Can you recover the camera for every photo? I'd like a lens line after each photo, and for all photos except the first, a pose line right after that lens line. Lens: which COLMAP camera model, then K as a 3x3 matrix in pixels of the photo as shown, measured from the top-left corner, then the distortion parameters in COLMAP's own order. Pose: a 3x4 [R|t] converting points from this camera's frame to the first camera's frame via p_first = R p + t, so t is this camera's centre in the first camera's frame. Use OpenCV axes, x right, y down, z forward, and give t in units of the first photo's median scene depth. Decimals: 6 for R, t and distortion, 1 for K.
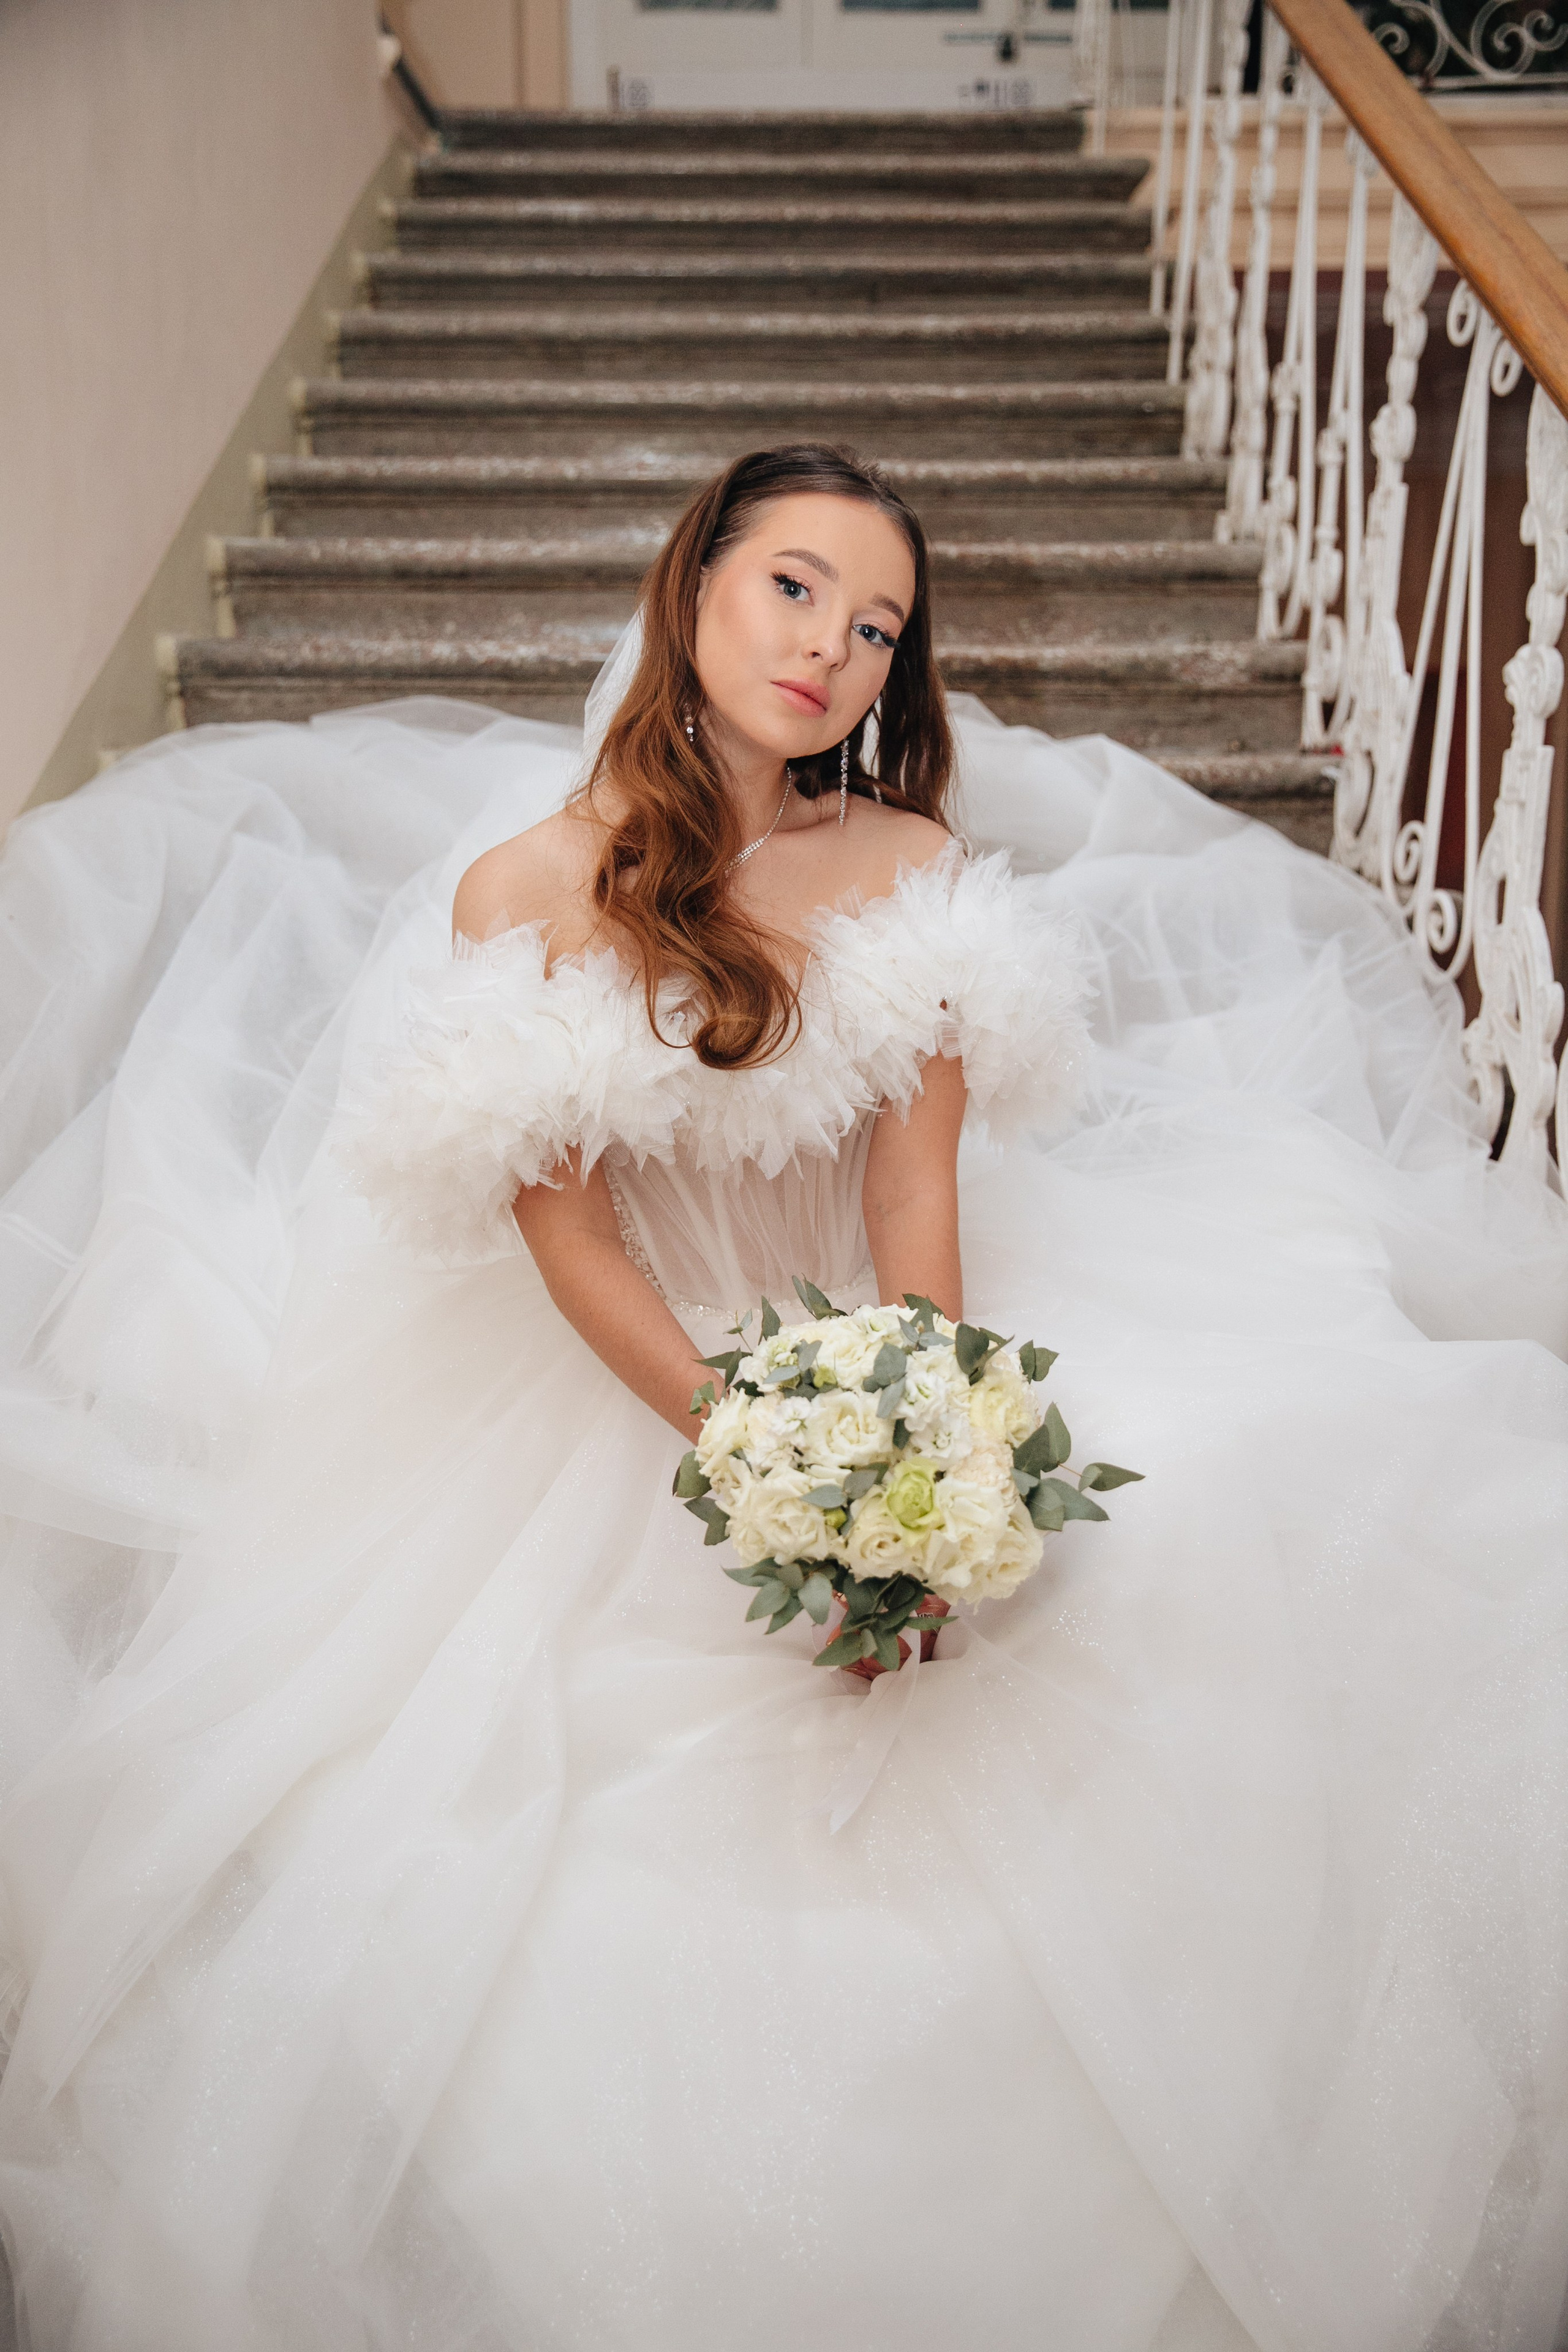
lens RADIAL K [[2344.3, 0, 782.8], [0, 2344.3, 1171.4], [0, 0, 1]] dist [0.005659, 0.000000]
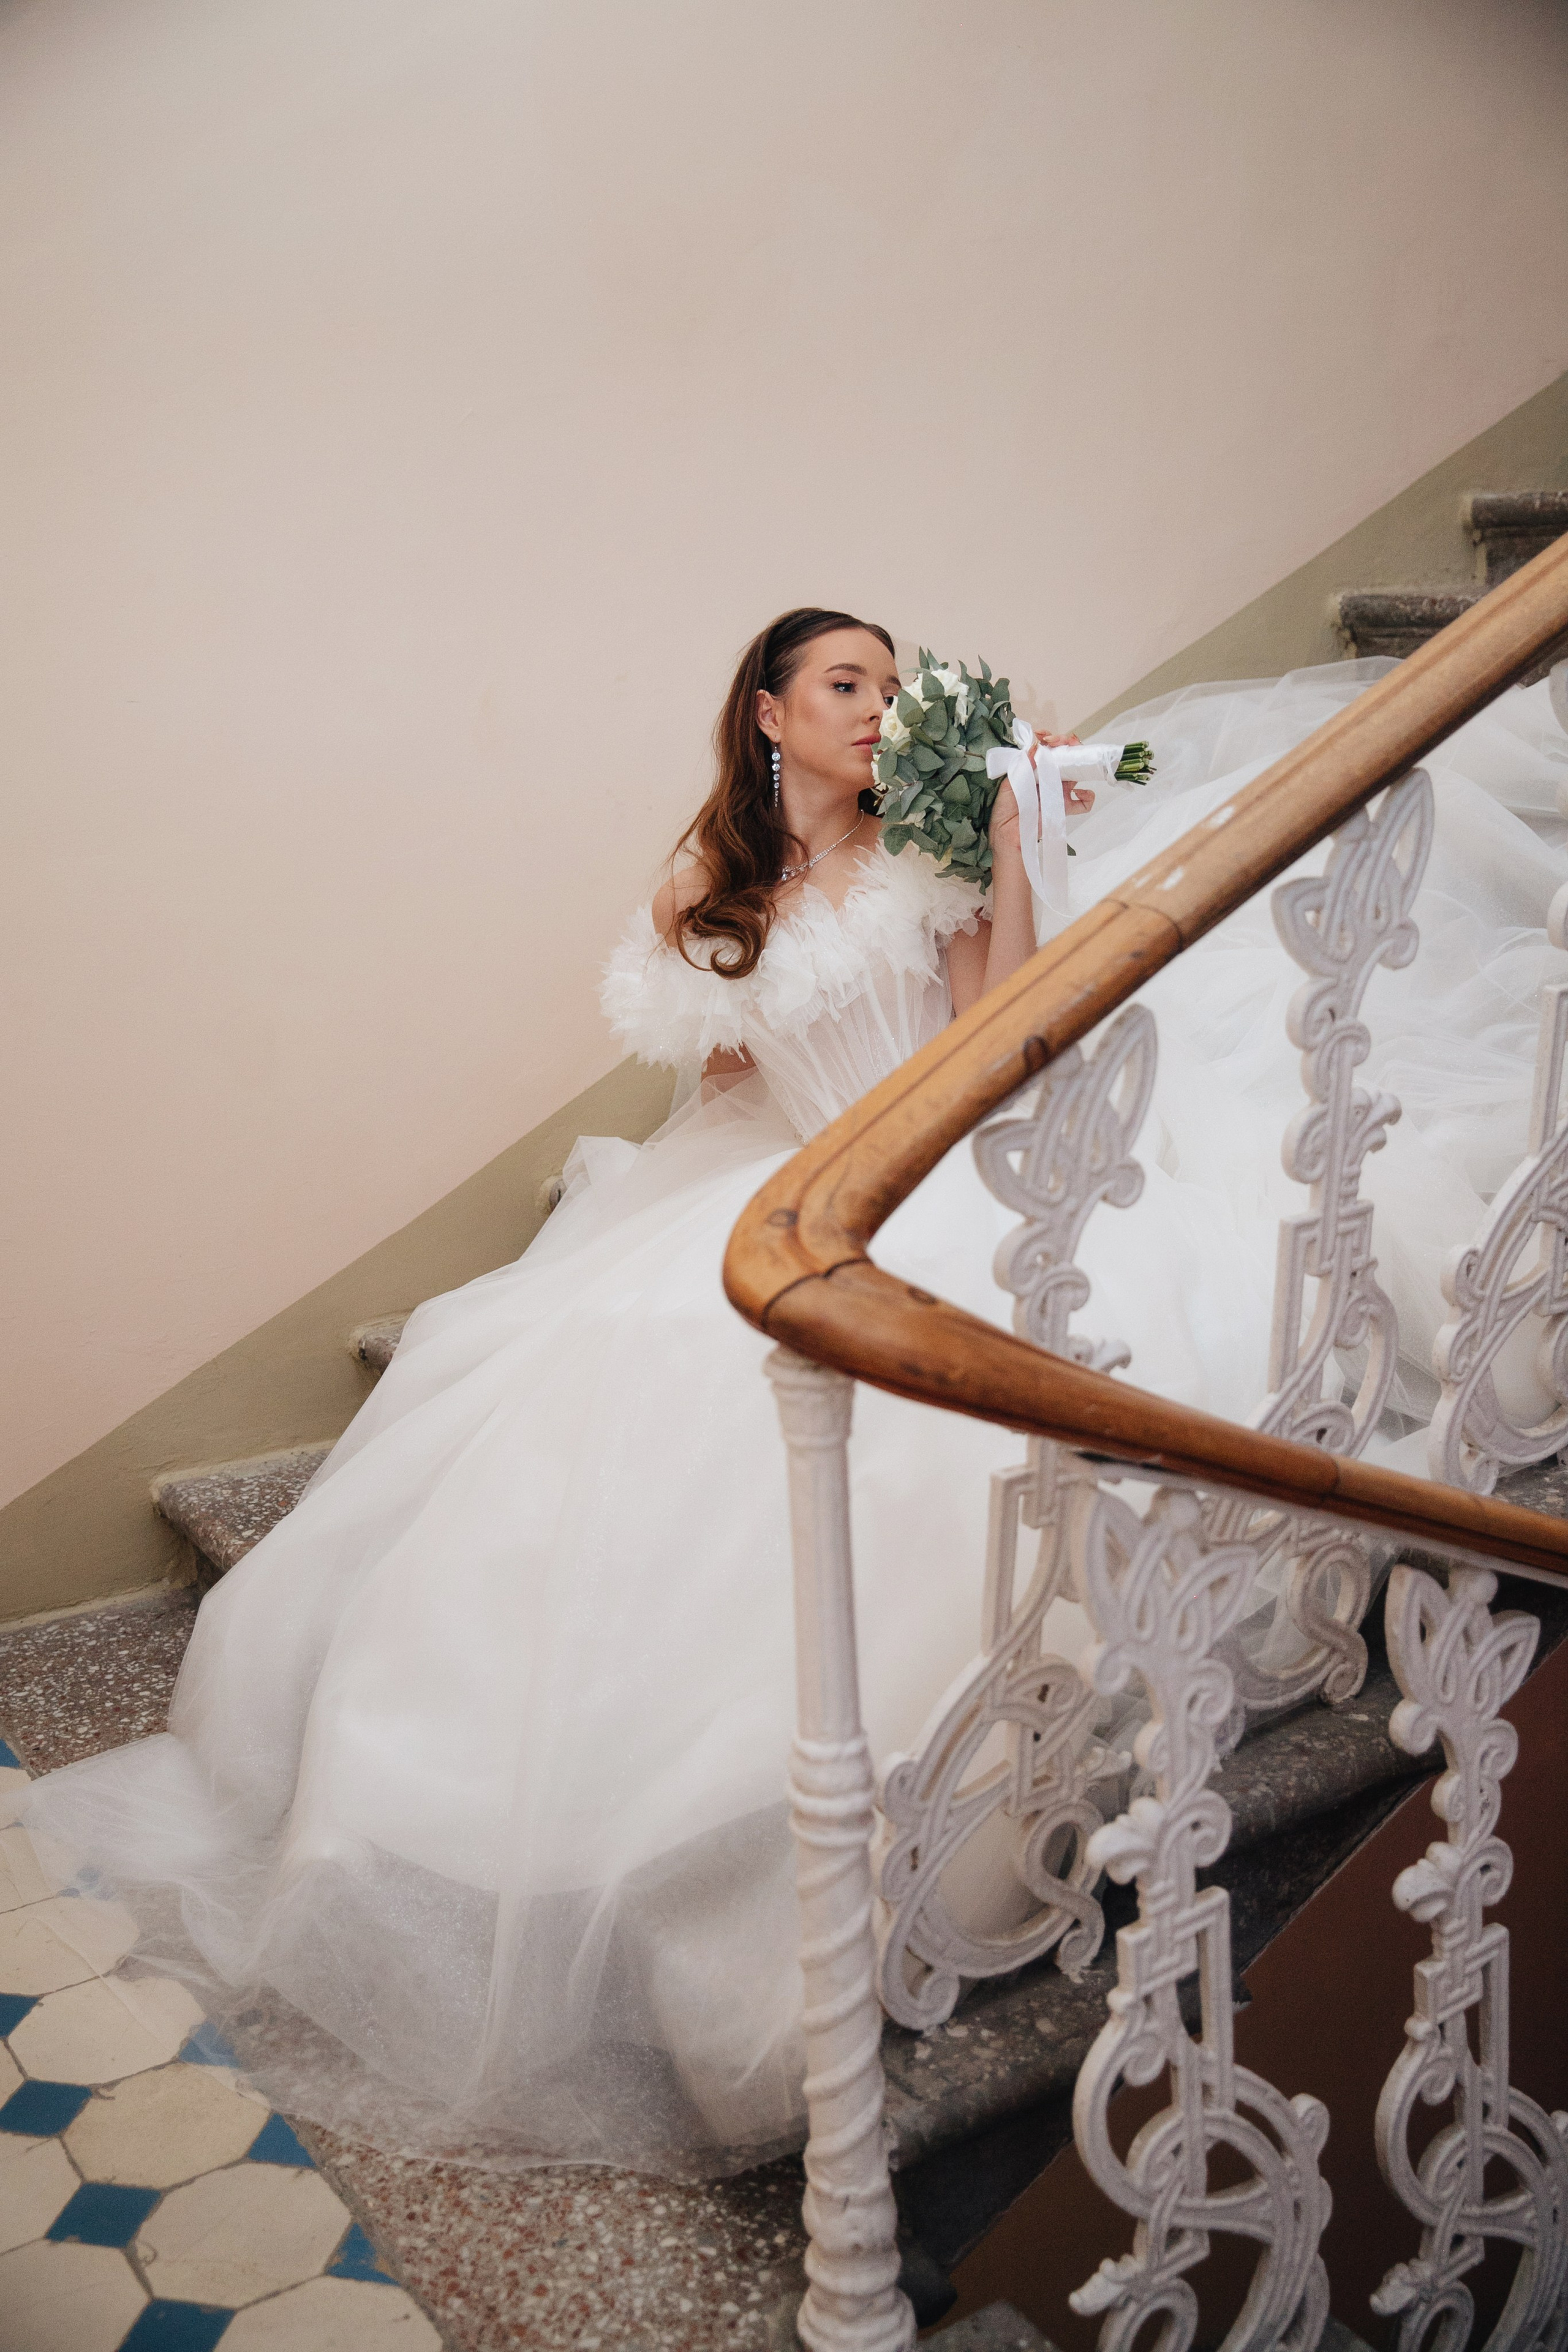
lens RADIAL K [[2344.3, 0, 782.9], [0, 2344.3, 1190.0], [0, 0, 1]] dist [0.005659, 0.000000]
pose [[0.533114, 0.198502, -0.822427, 0.583736], [-0.123231, 0.979938, 0.156638, -0.073227], [0.837021, 0.017843, 0.546880, 0.093858]]
